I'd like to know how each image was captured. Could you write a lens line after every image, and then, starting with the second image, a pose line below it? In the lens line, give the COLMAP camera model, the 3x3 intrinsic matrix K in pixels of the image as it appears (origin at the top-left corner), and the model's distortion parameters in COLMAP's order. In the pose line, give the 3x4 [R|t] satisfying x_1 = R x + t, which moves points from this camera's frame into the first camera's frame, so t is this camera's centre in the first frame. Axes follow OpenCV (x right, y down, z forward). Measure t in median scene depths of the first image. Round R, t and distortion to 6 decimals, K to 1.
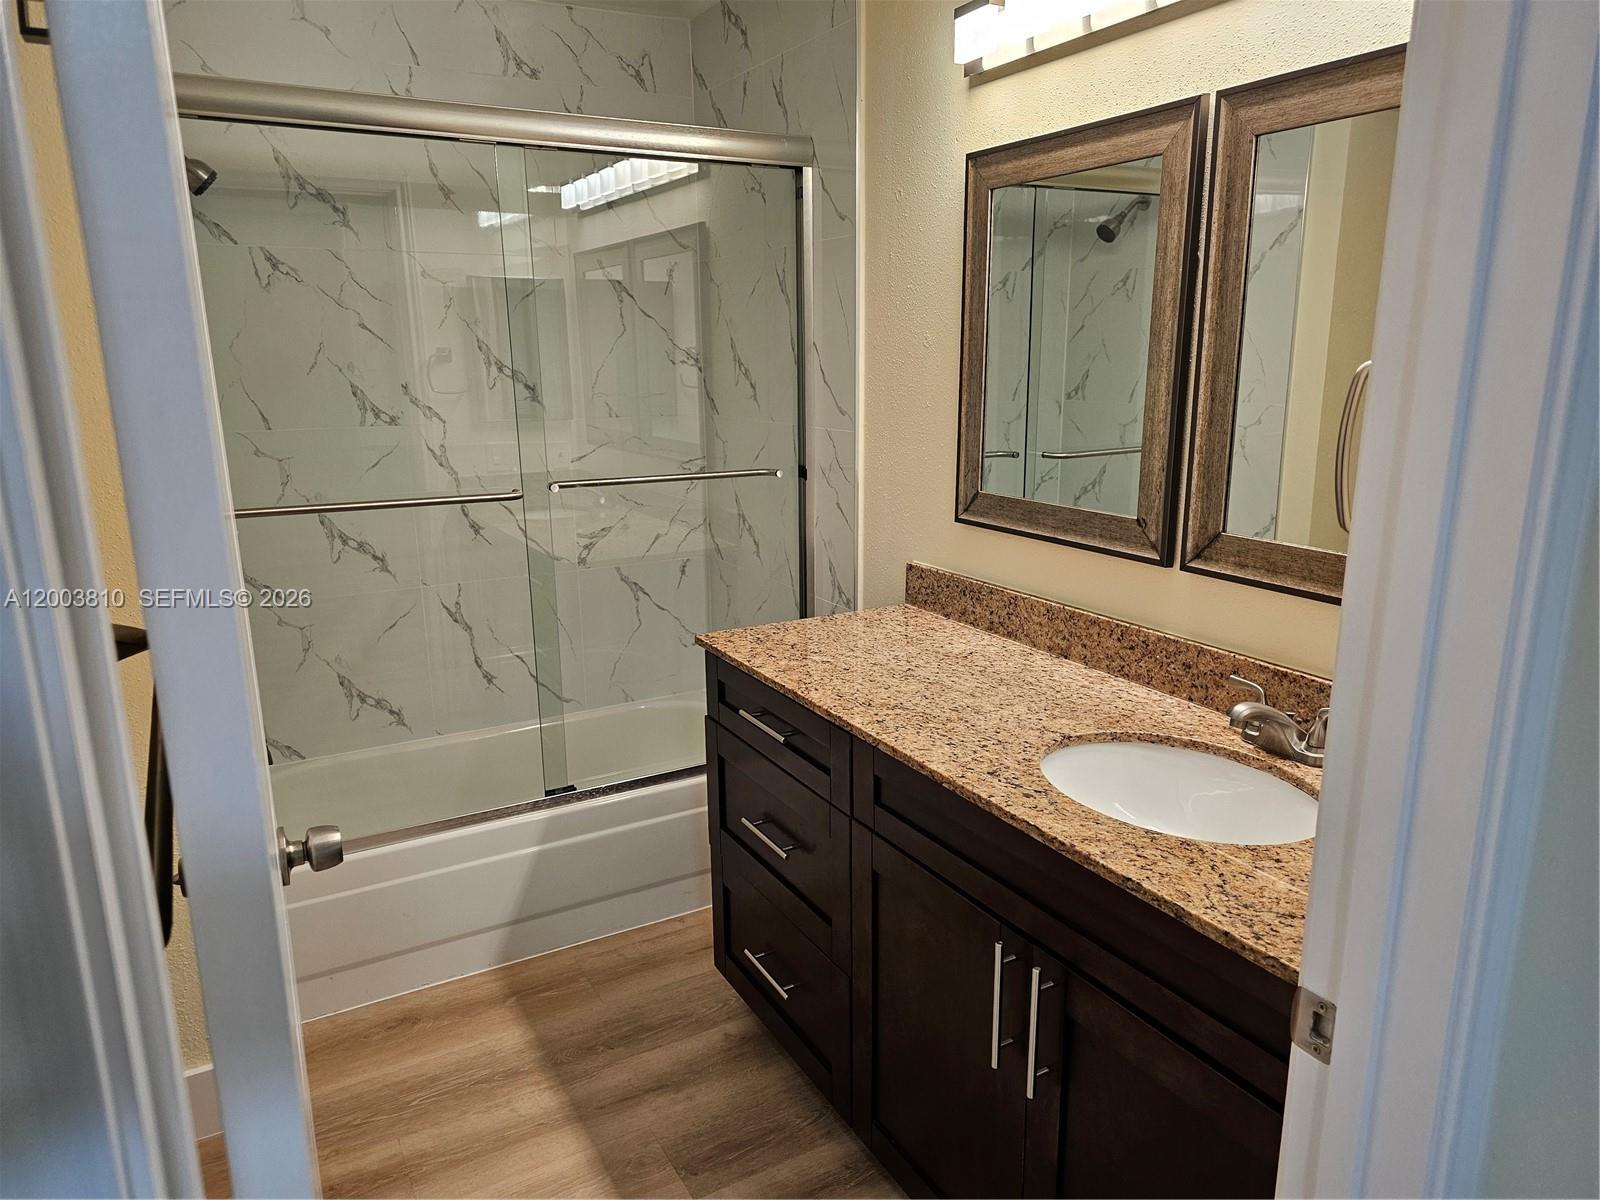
lens RADIAL K [[1072.2, 0, 827.3], [0, 1072.2, 622.4], [0, 0, 1]] dist [0.060597, -0.050415]
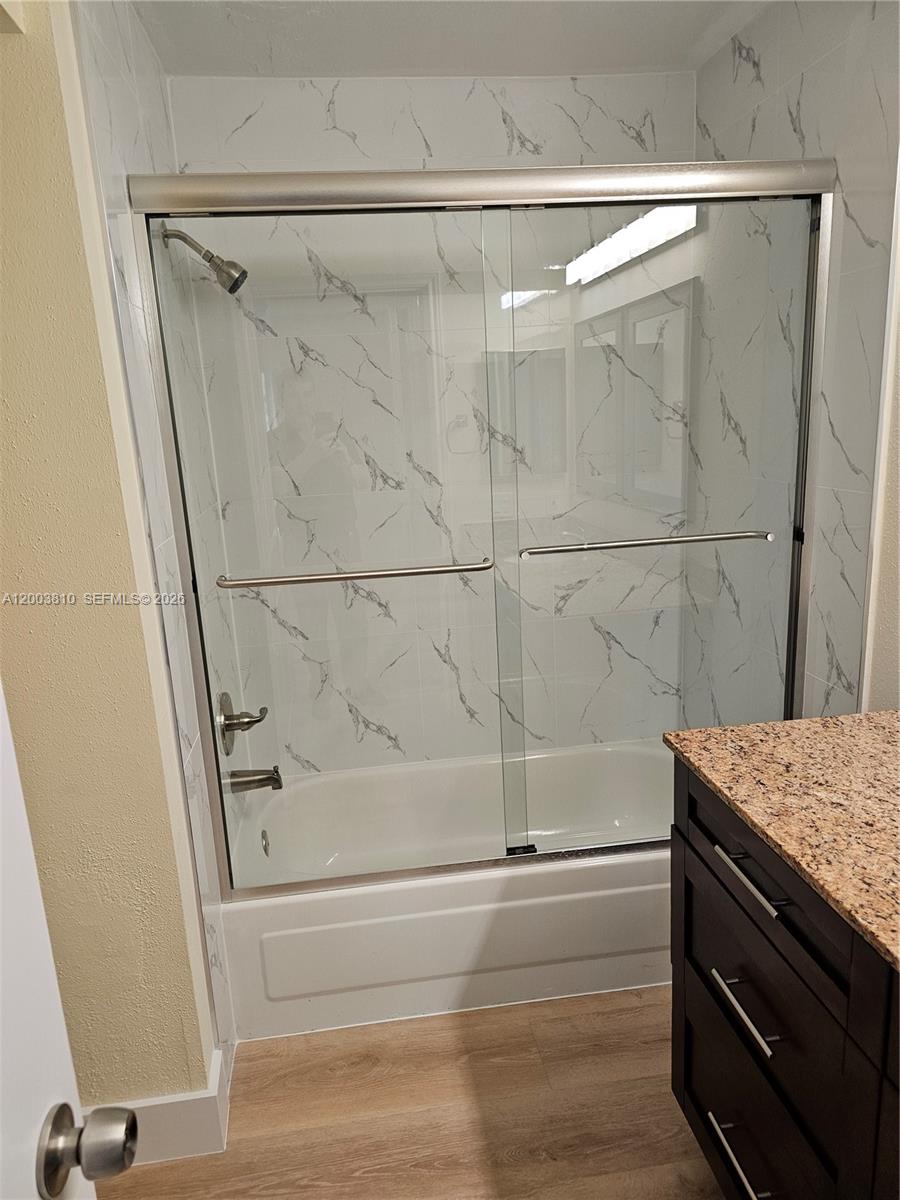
lens RADIAL K [[804.1, 0, 444.7], [0, 804.1, 601.2], [0, 0, 1]] dist [0.060597, -0.050415]
pose [[0.921963, 0.046682, -0.384455, -0.033215], [-0.049834, 0.998756, 0.001768, -0.074493], [0.384060, 0.017529, 0.923142, 0.268645]]
